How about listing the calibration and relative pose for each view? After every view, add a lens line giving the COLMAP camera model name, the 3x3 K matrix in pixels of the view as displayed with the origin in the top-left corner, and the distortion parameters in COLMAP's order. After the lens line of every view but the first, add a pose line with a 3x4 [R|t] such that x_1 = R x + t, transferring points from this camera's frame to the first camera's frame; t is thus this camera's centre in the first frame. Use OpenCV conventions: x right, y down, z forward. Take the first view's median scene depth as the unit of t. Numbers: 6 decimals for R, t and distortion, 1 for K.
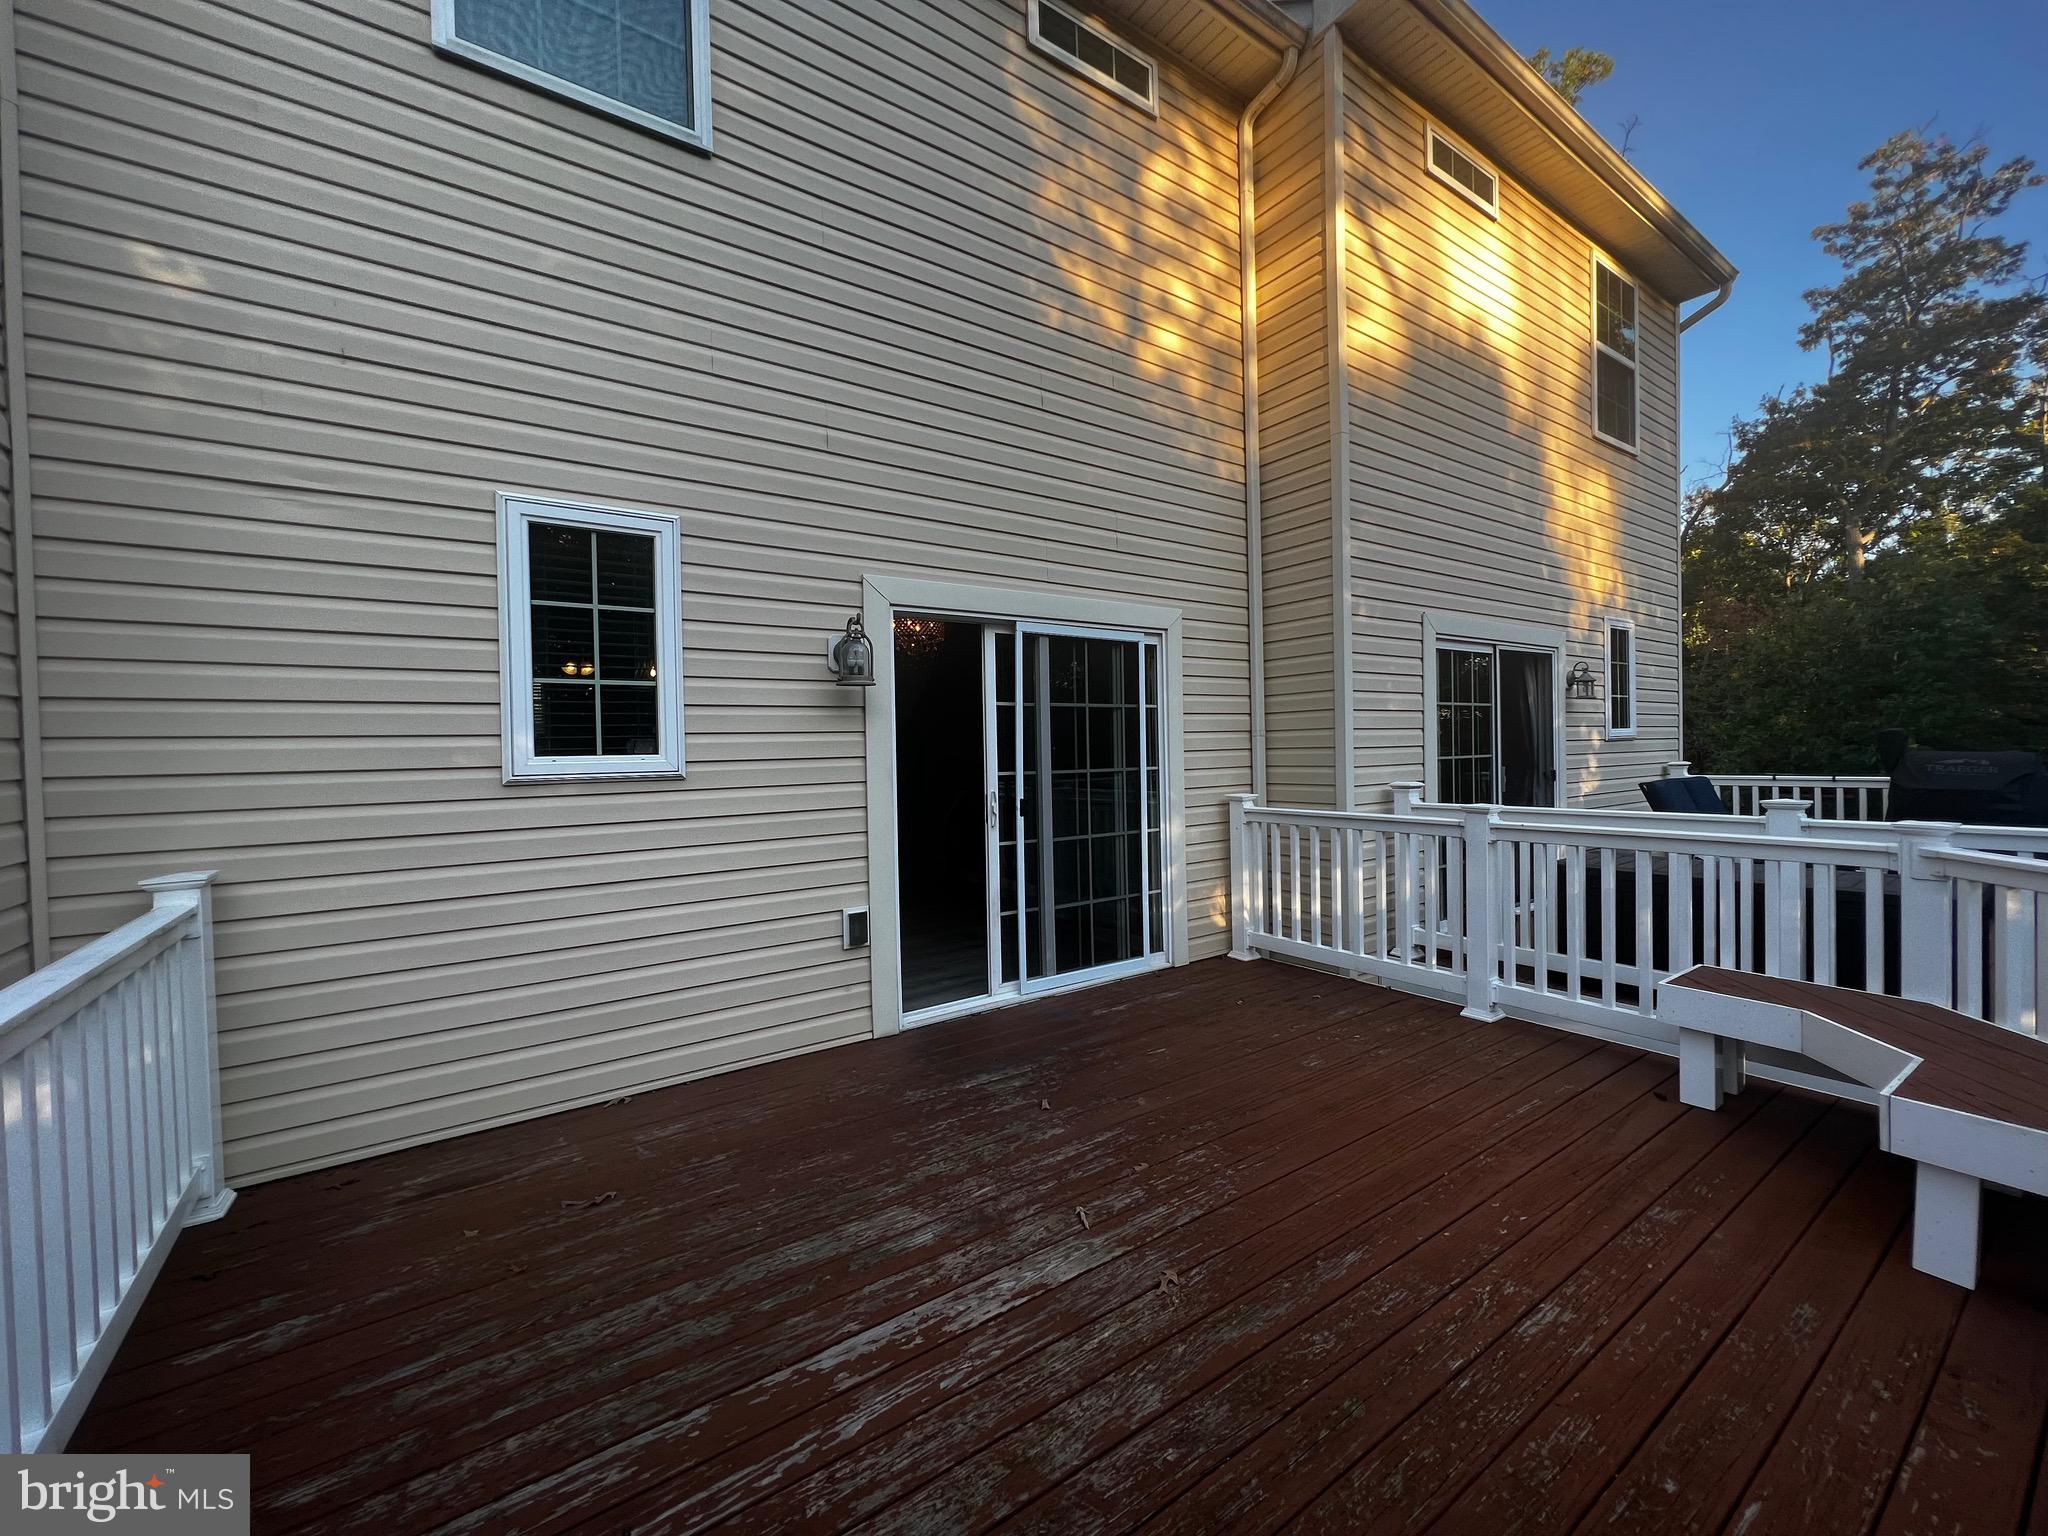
lens RADIAL K [[820.5, 0, 1022.9], [0, 820.5, 767.1], [0, 0, 1]] dist [-0.004003, 0.001112]
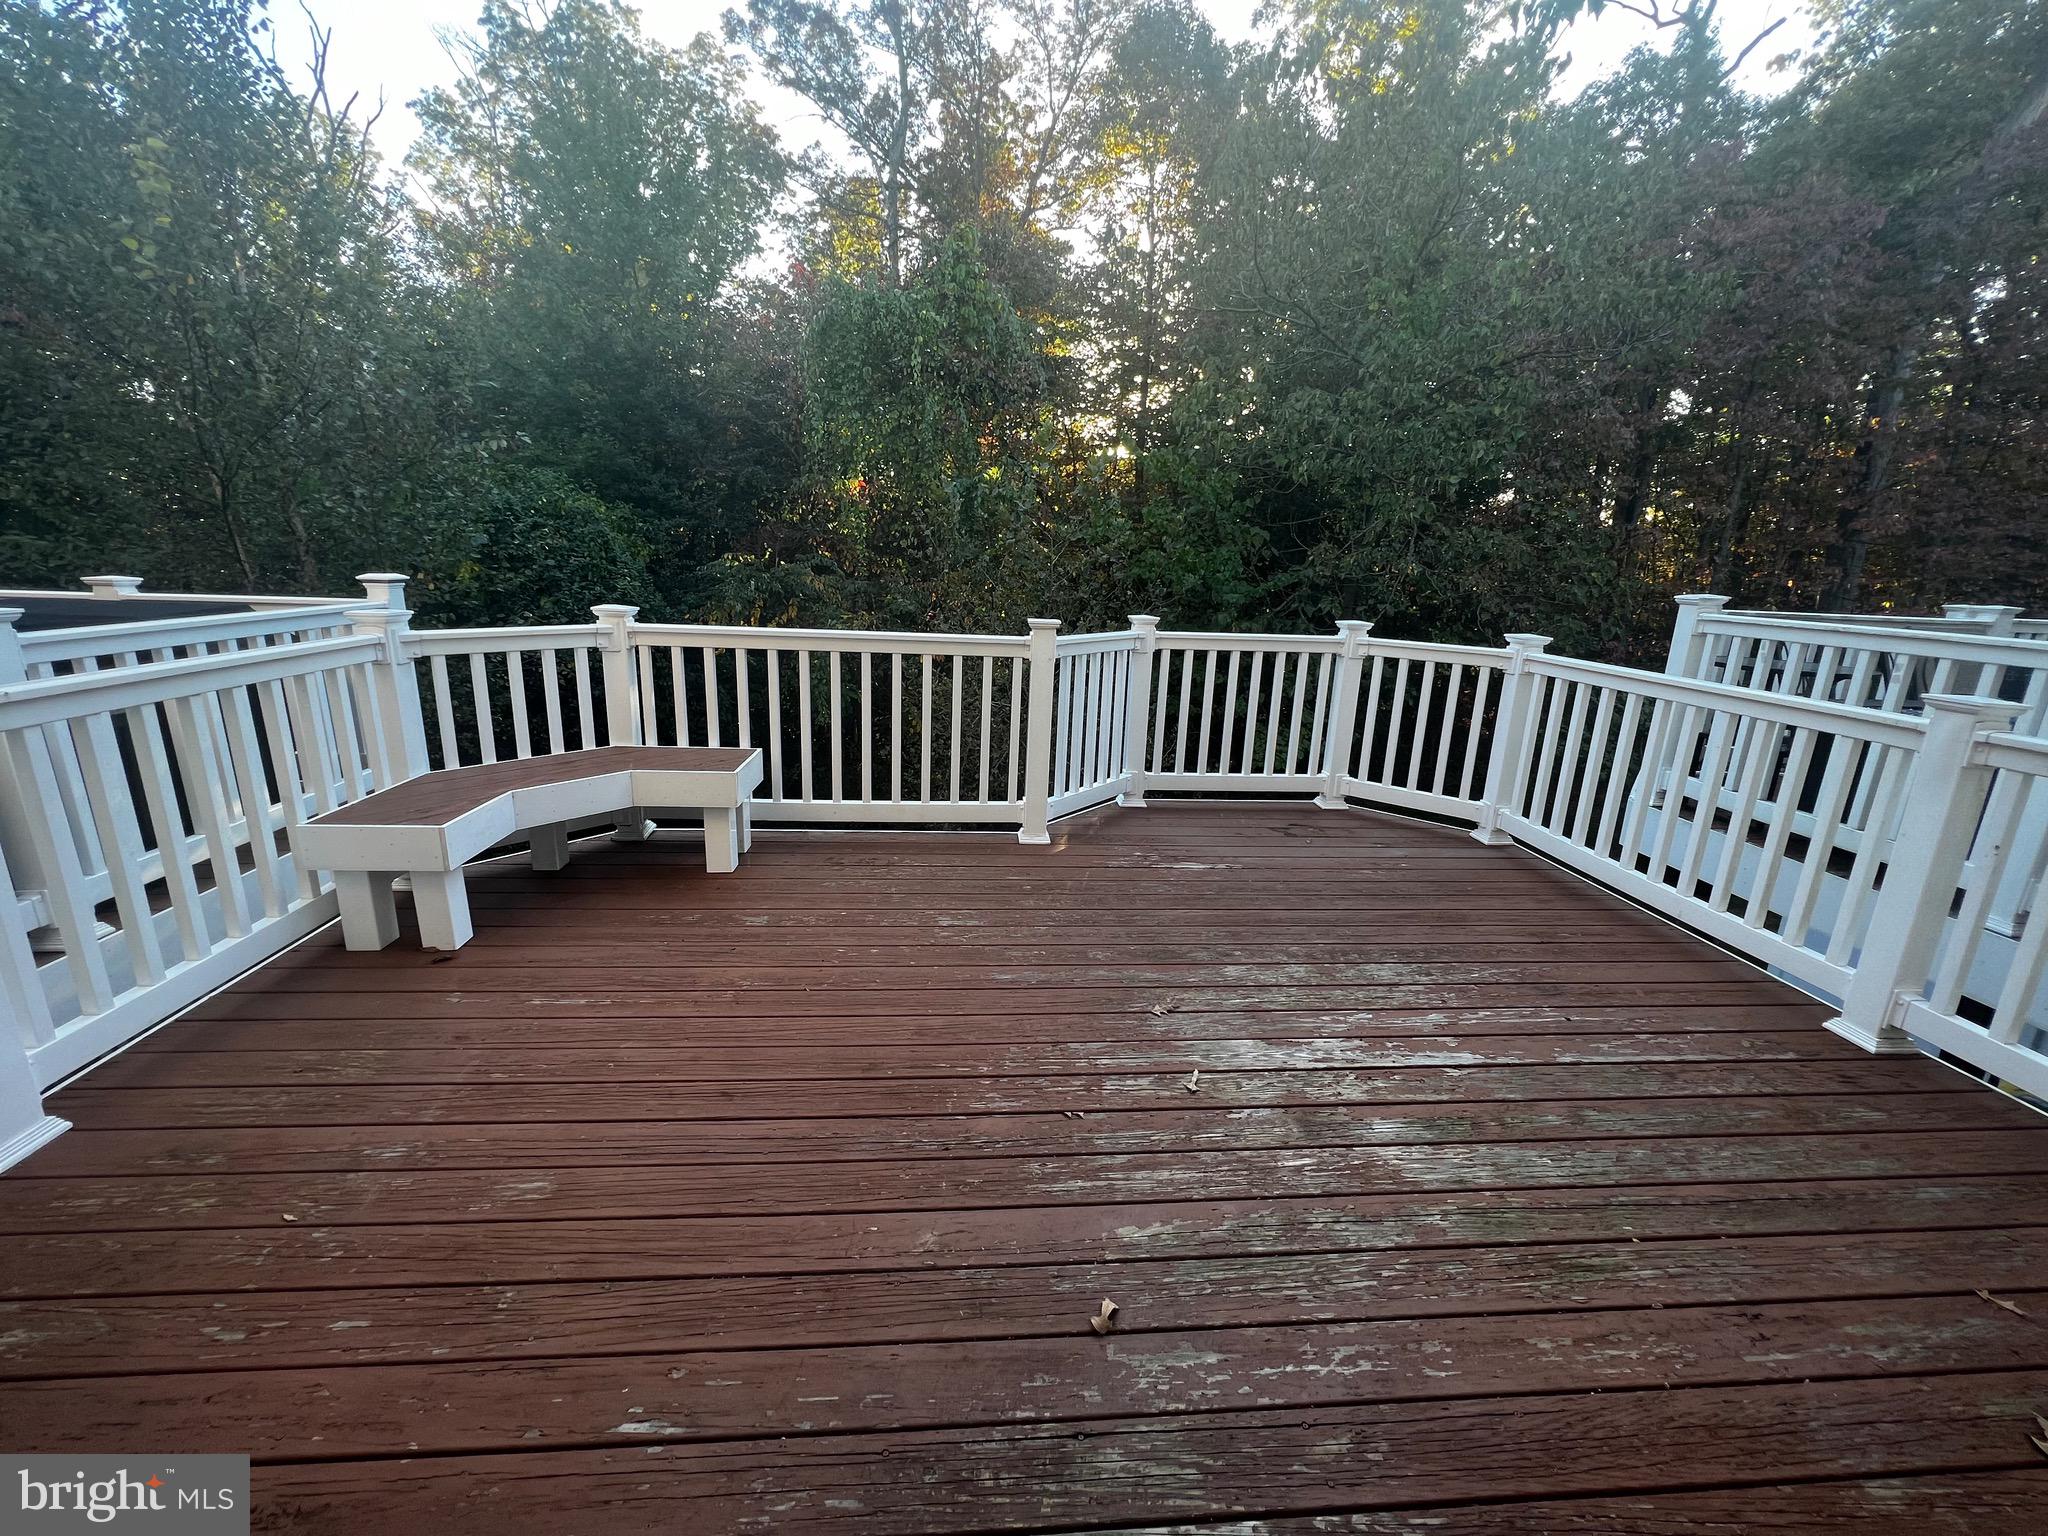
lens RADIAL K [[820.5, 0, 1027.1], [0, 820.5, 758.8], [0, 0, 1]] dist [-0.004003, 0.001112]
pose [[-0.866767, -0.130848, 0.481241, -0.177582], [-0.007231, 0.968163, 0.250217, -0.017791], [-0.498660, 0.213400, -0.840118, 2.043142]]
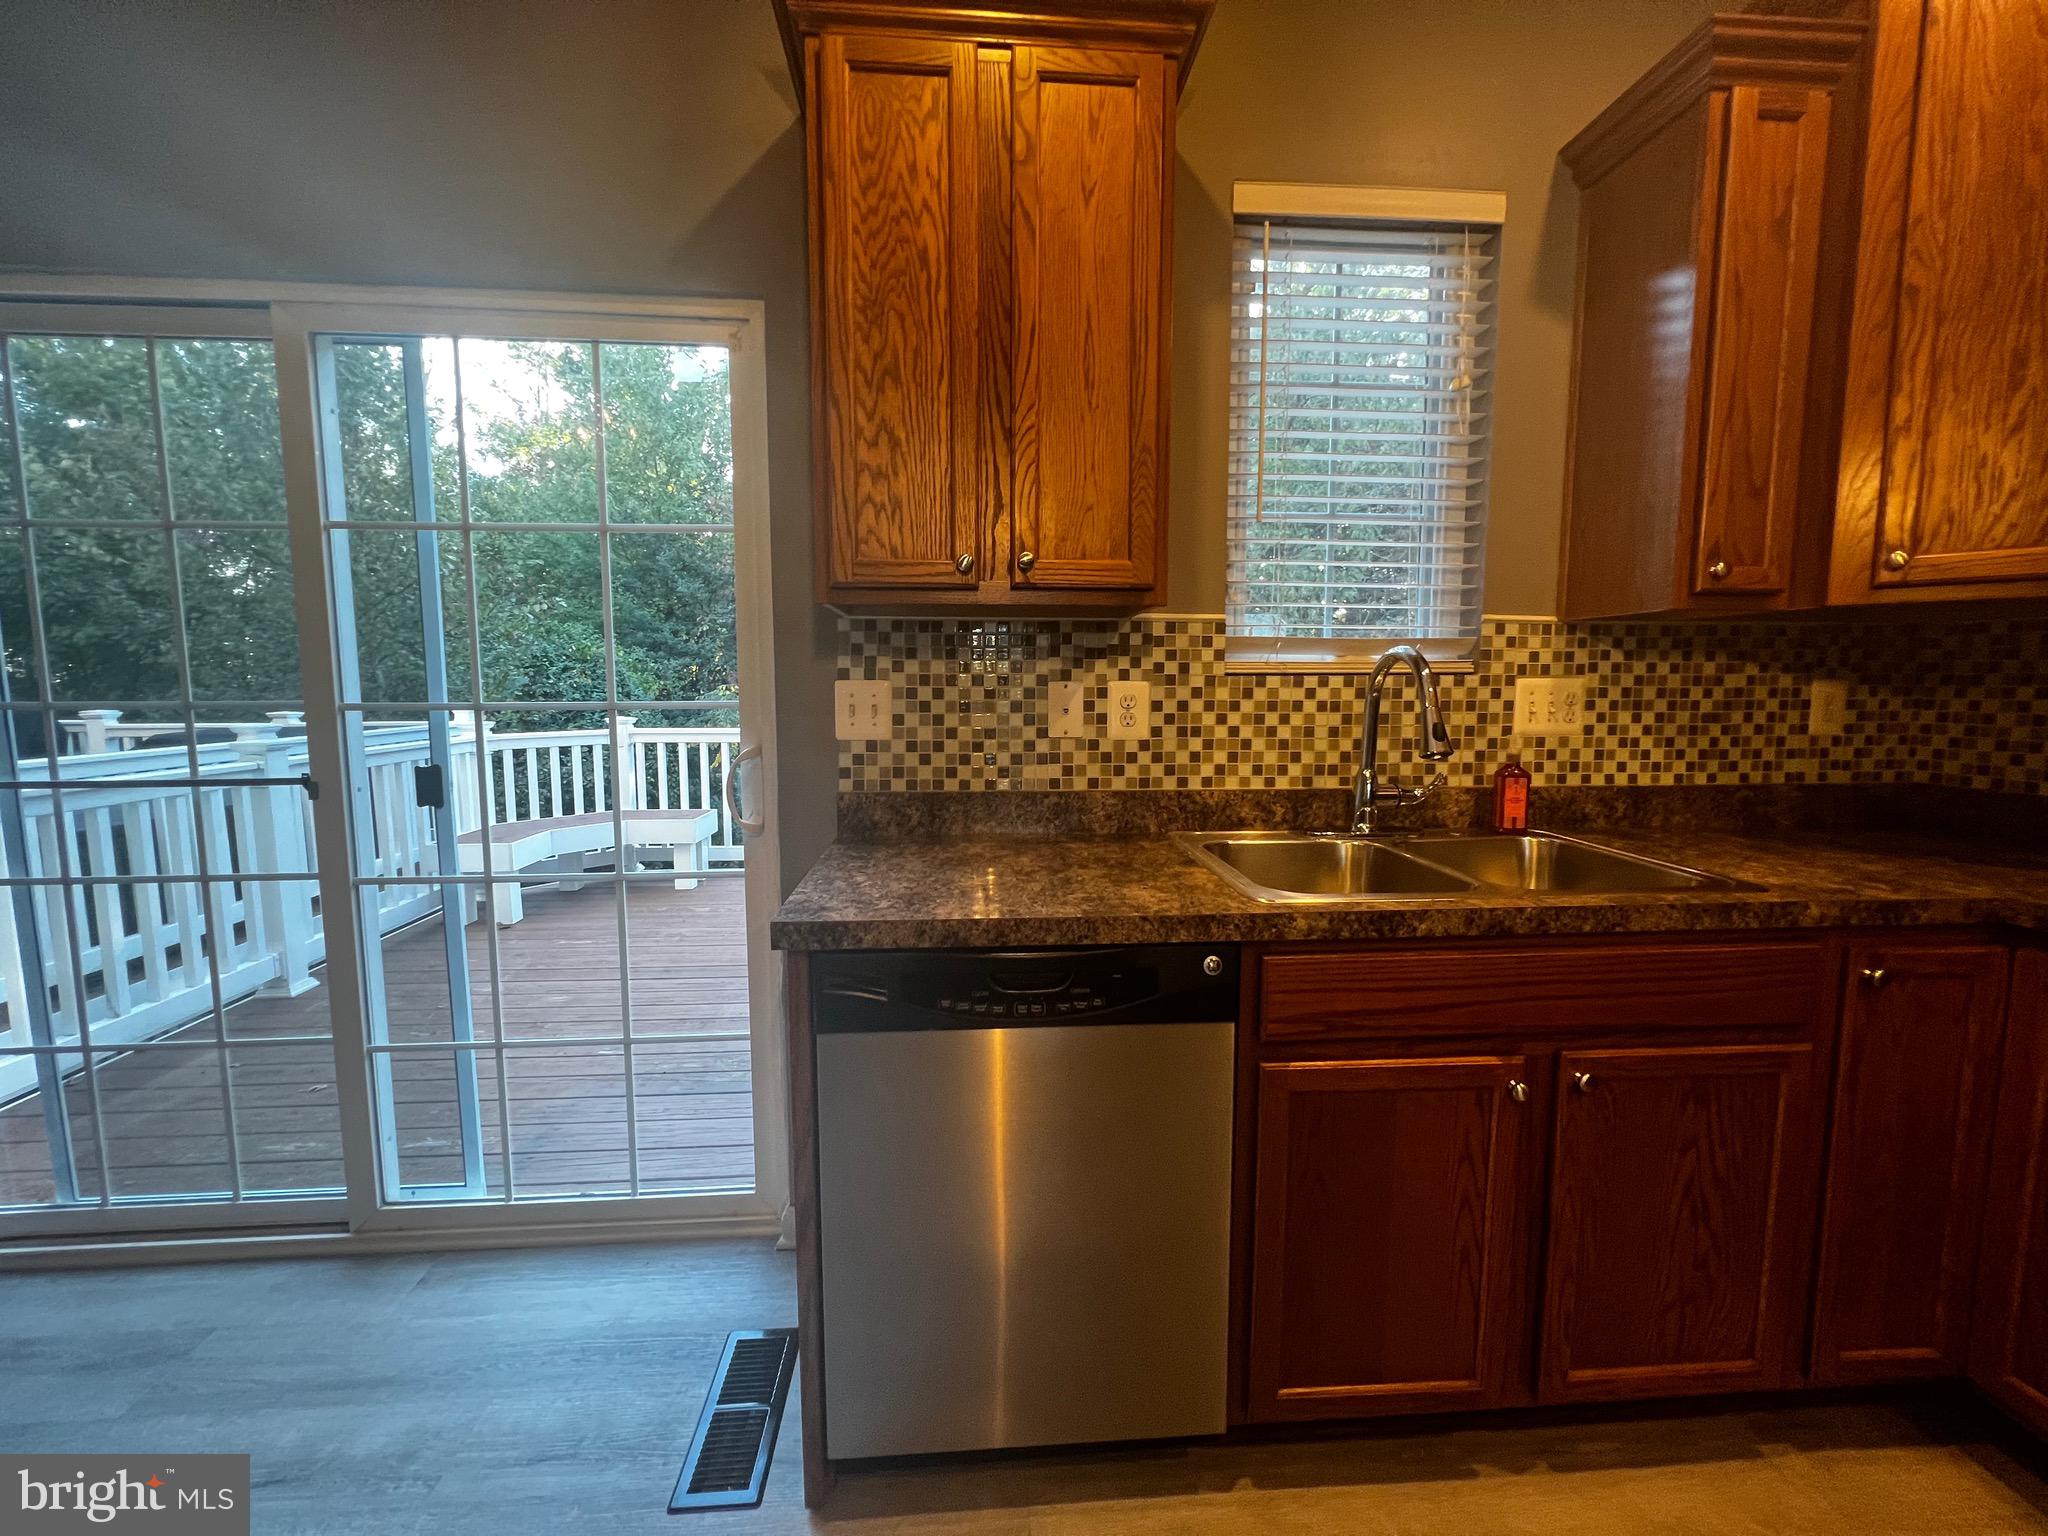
lens RADIAL K [[820.5, 0, 1018.3], [0, 820.5, 760.6], [0, 0, 1]] dist [-0.004003, 0.001112]
pose [[-0.858053, -0.029991, 0.512685, -0.944304], [0.028466, 0.993981, 0.105788, 0.005492], [-0.512772, 0.105366, -0.852035, 2.526300]]
